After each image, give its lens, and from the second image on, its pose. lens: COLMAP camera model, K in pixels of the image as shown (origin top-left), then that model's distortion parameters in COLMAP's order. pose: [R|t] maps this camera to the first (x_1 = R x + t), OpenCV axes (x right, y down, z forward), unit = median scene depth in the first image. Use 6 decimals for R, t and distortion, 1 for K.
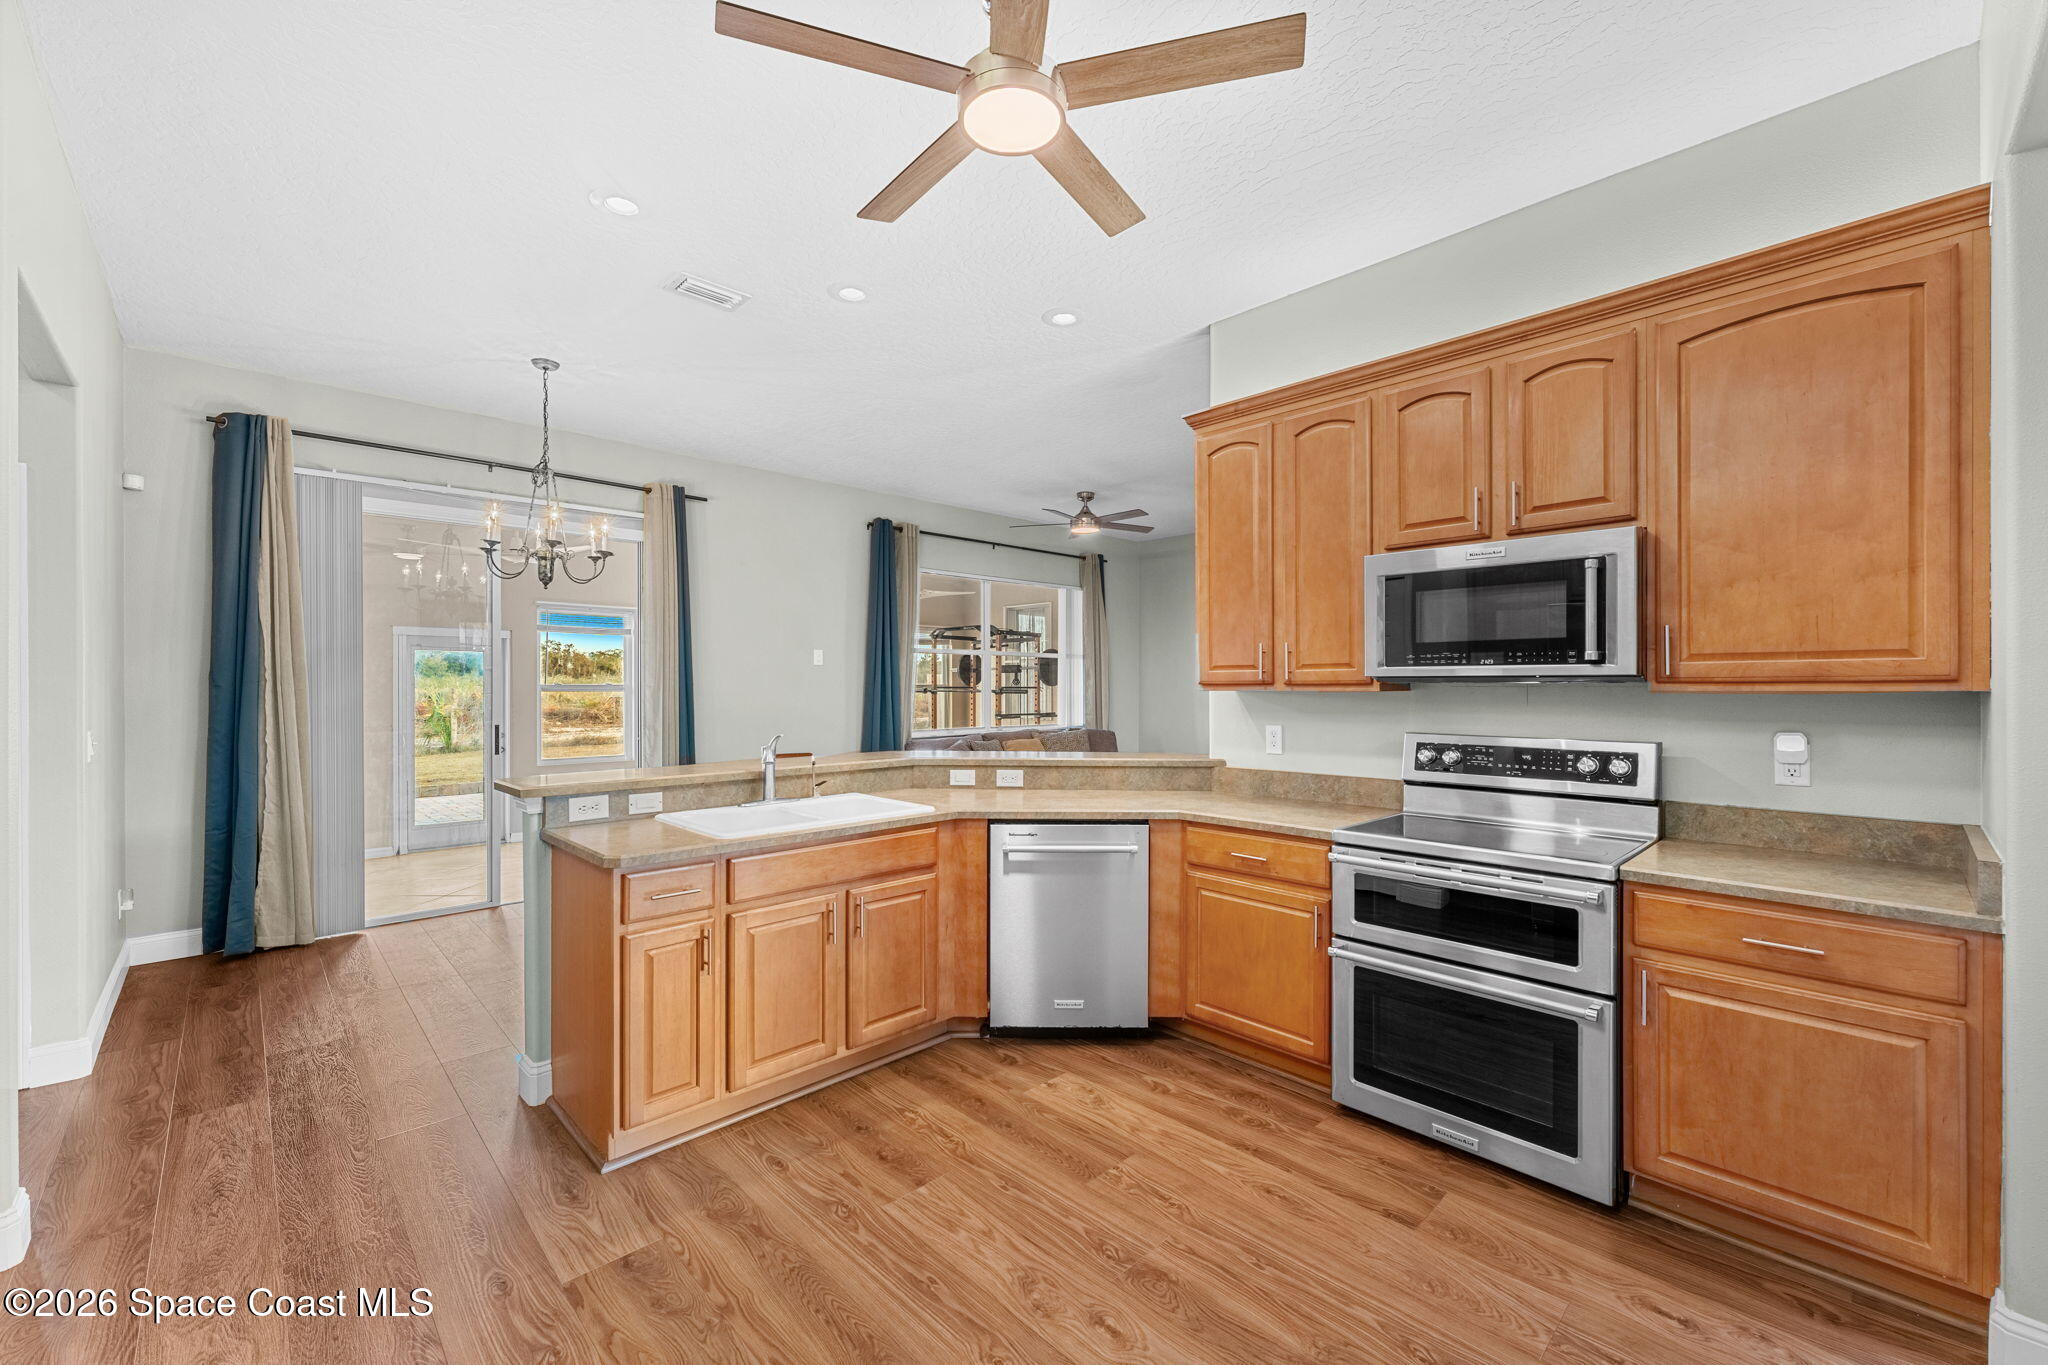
lens RADIAL K [[817.6, 0, 1029.0], [0, 817.6, 684.5], [0, 0, 1]] dist [-0.000683, -0.000077]
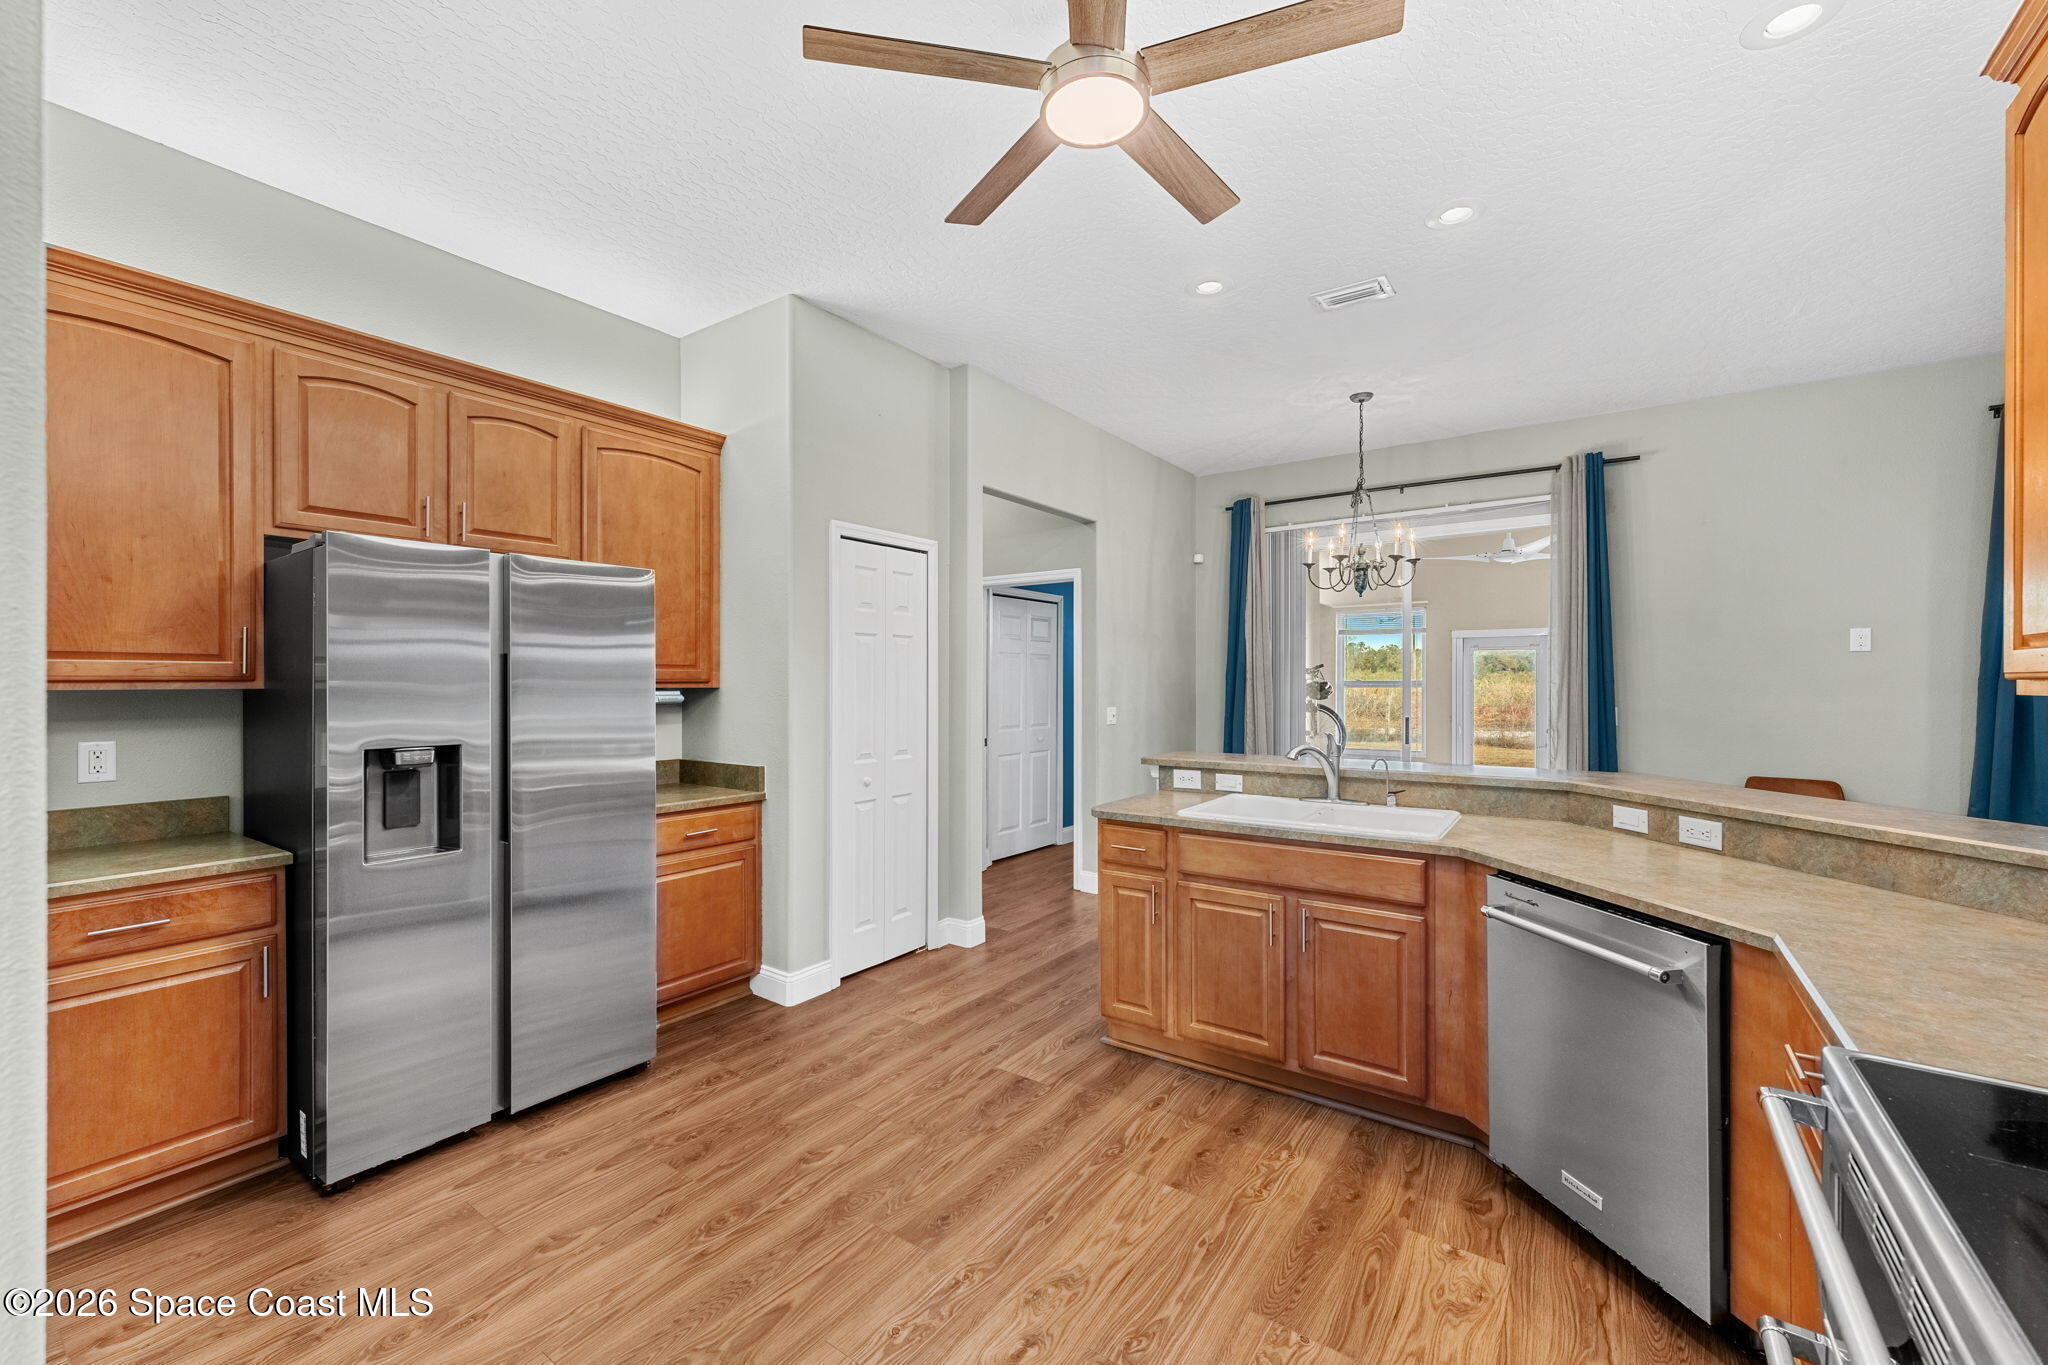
lens RADIAL K [[817.6, 0, 1029.0], [0, 817.6, 684.5], [0, 0, 1]] dist [-0.000683, -0.000077]
pose [[0.189579, 0.002149, -0.981863, 0.646998], [-0.000139, 0.999998, 0.002161, 0.002295], [0.981866, -0.000273, 0.189578, 0.514787]]
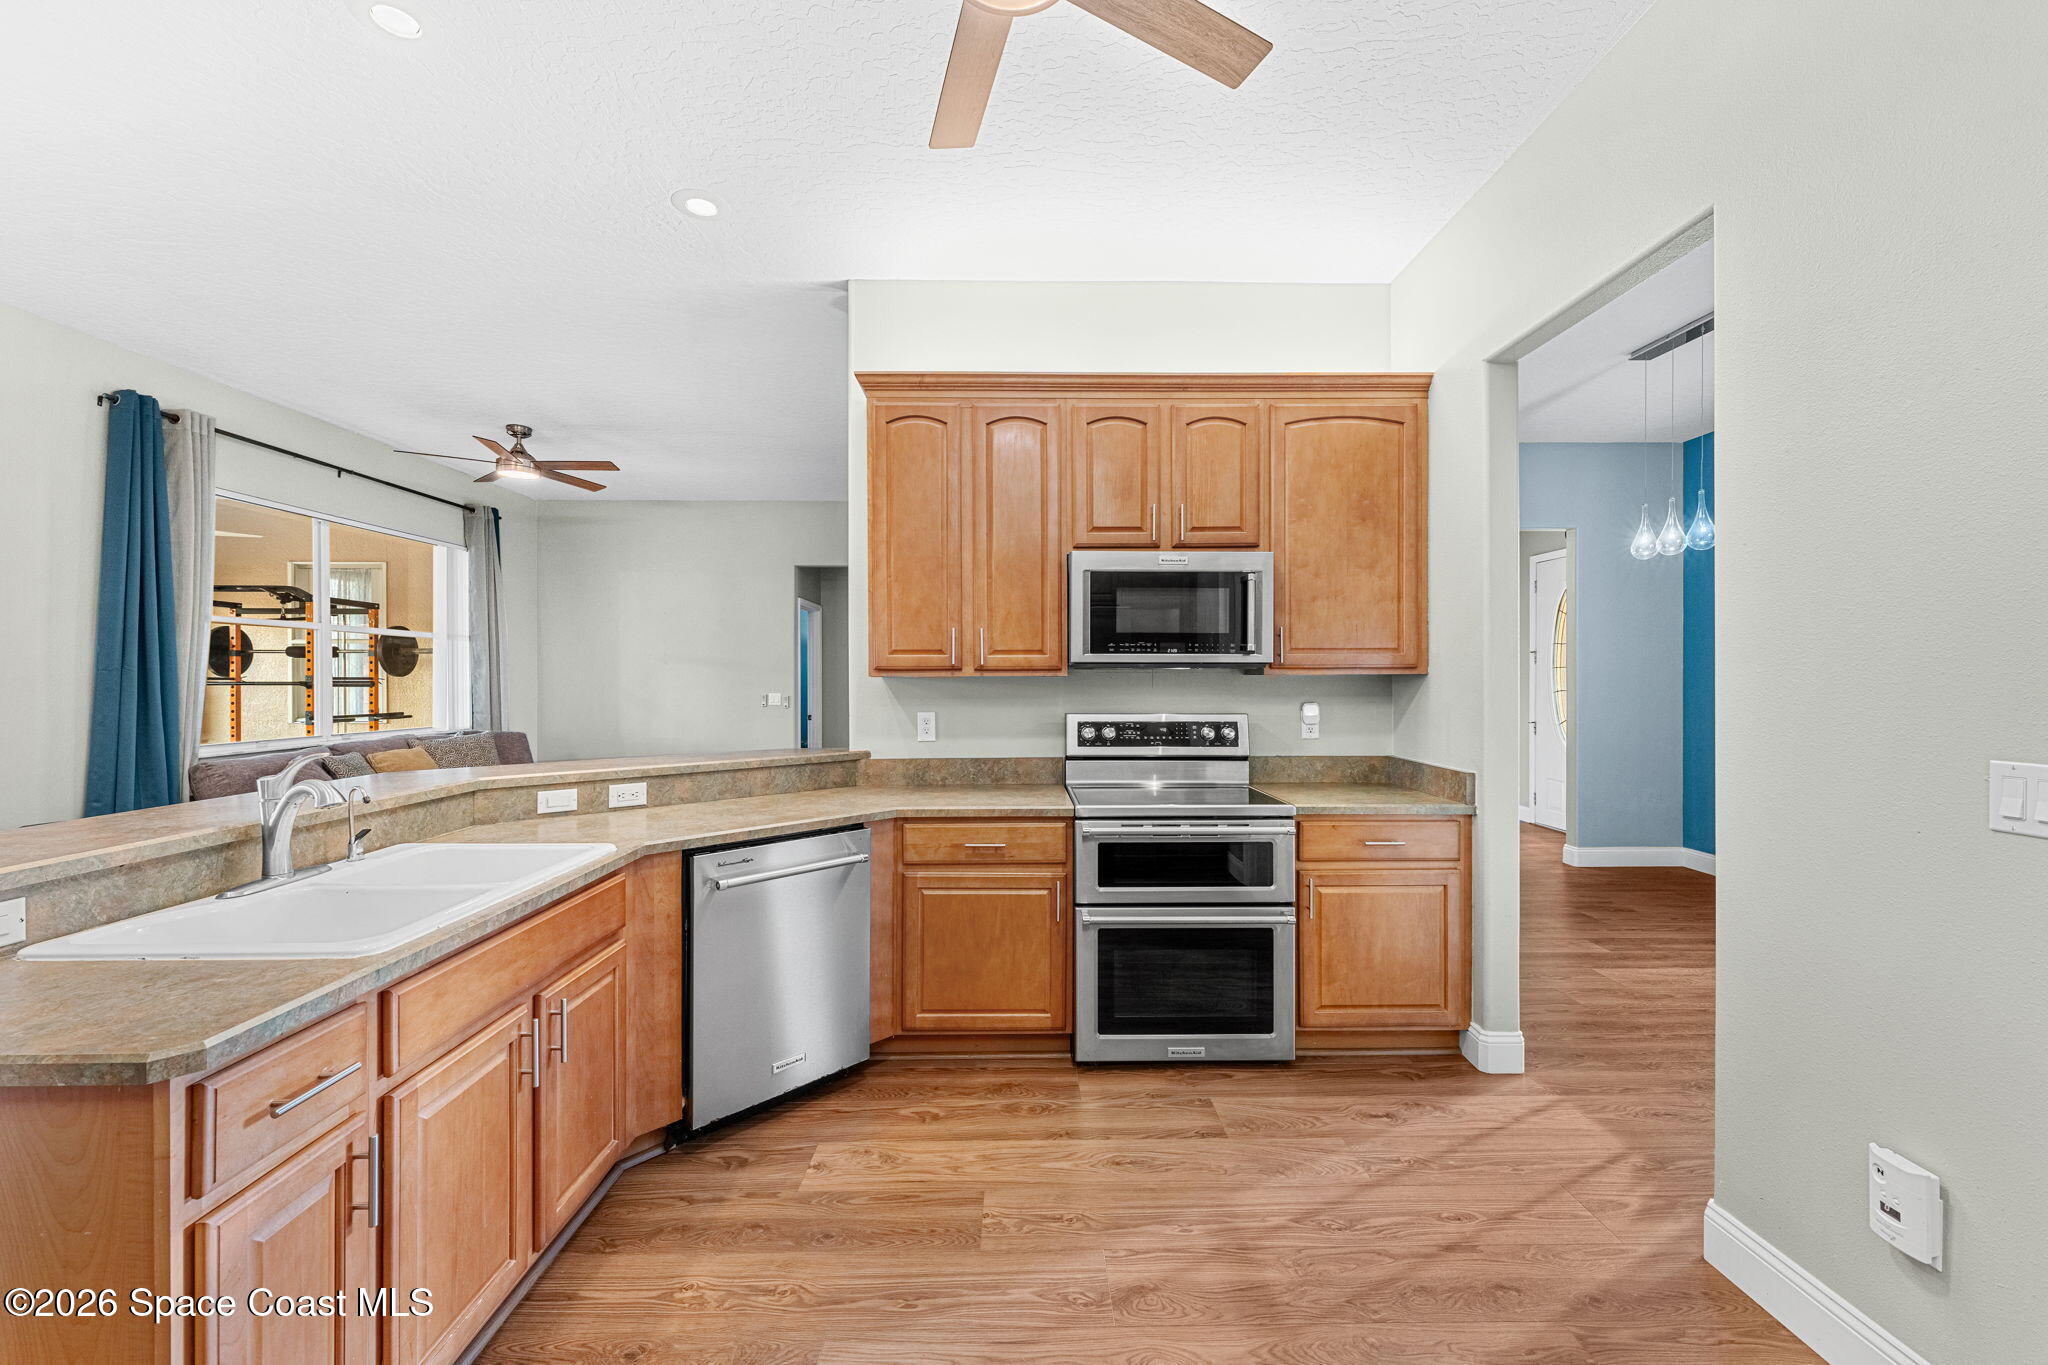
lens RADIAL K [[811.7, 0, 1026.3], [0, 811.7, 676.8], [0, 0, 1]] dist [-0.000169, -0.000298]
pose [[0.686492, 0.001164, 0.727137, -0.415097], [-0.000416, 0.999999, -0.001208, 0.010847], [-0.727137, 0.000527, 0.686492, 0.307210]]
